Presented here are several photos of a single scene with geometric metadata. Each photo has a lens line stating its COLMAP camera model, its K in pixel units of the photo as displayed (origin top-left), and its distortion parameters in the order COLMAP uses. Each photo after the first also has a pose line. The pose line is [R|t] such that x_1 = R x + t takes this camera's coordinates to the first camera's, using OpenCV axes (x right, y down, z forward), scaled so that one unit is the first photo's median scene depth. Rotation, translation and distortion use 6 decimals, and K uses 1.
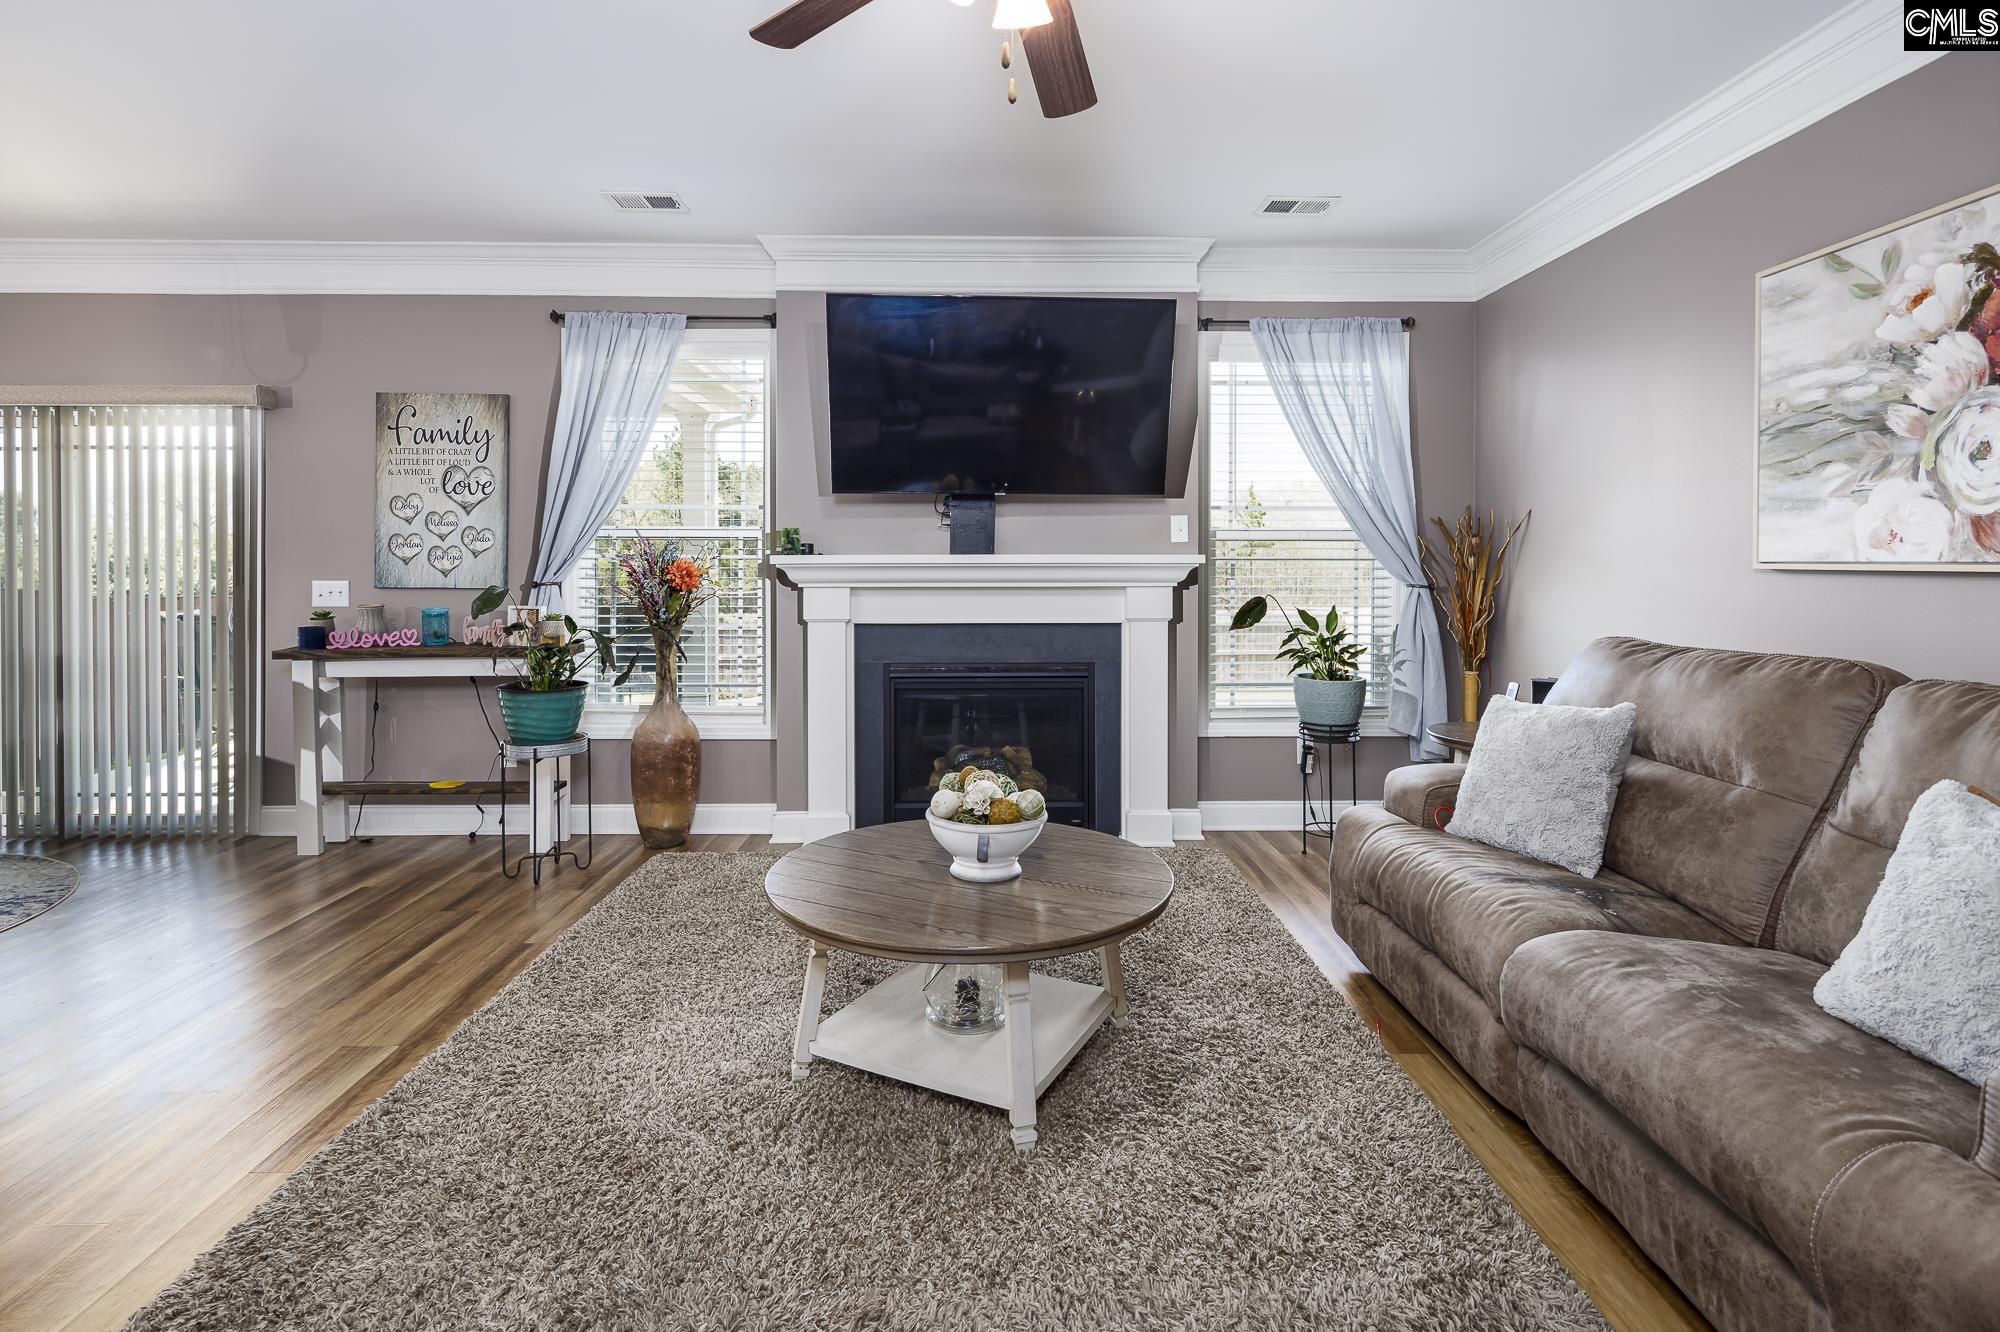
lens RADIAL K [[971.8, 0, 993.8], [0, 971.8, 571.9], [0, 0, 1]] dist [0.007890, -0.004759]
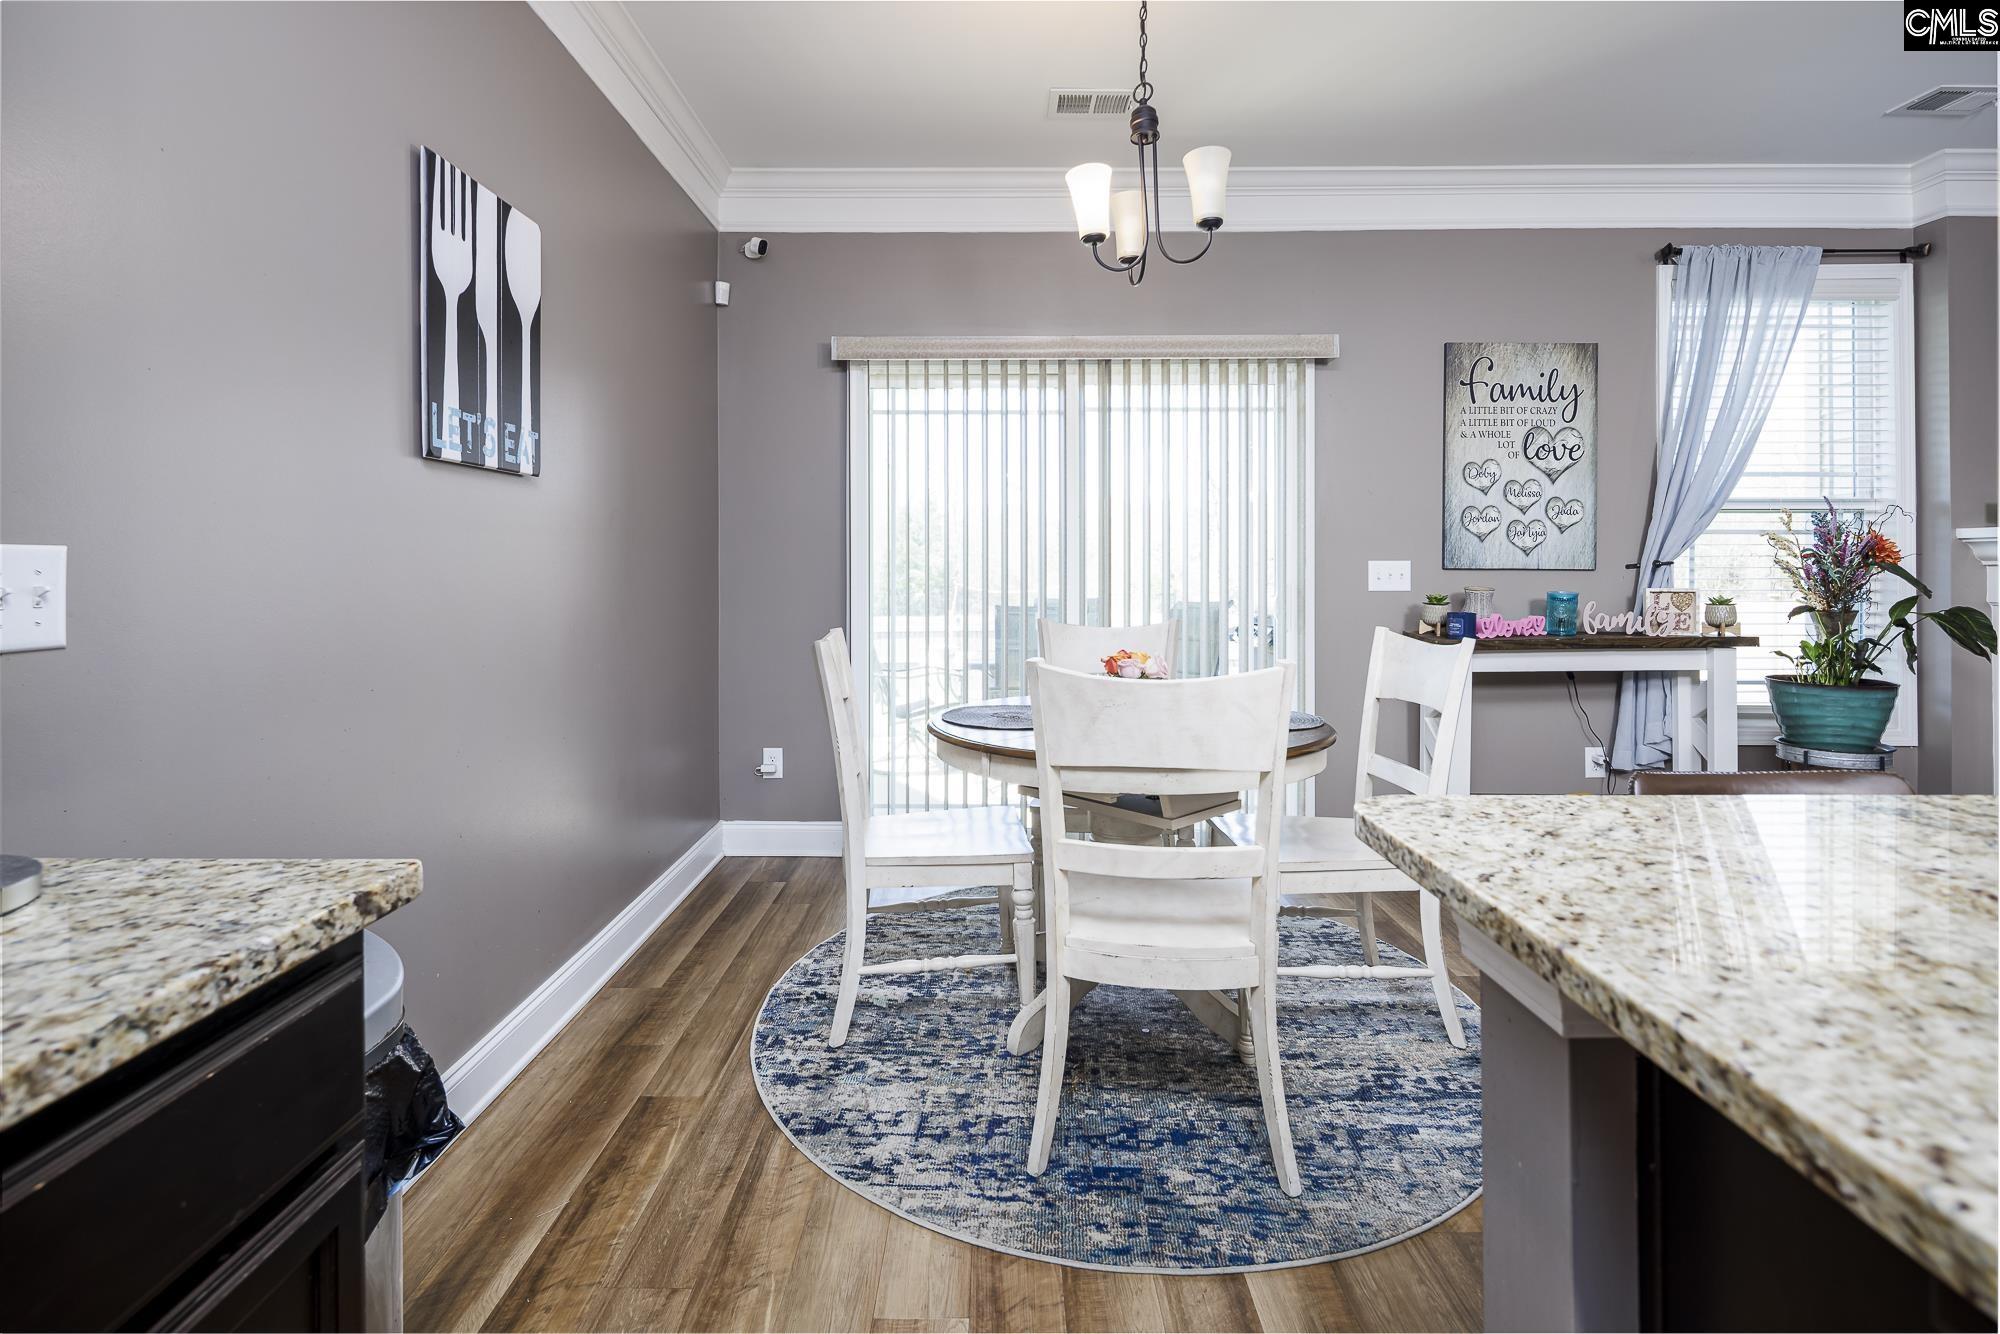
lens RADIAL K [[962.8, 0, 995.9], [0, 962.8, 574.0], [0, 0, 1]] dist [0.008069, -0.006181]
pose [[0.999682, -0.003402, -0.024974, -1.025087], [0.003386, 0.999994, -0.000675, 0.020329], [0.024976, 0.000590, 0.999688, 0.137503]]
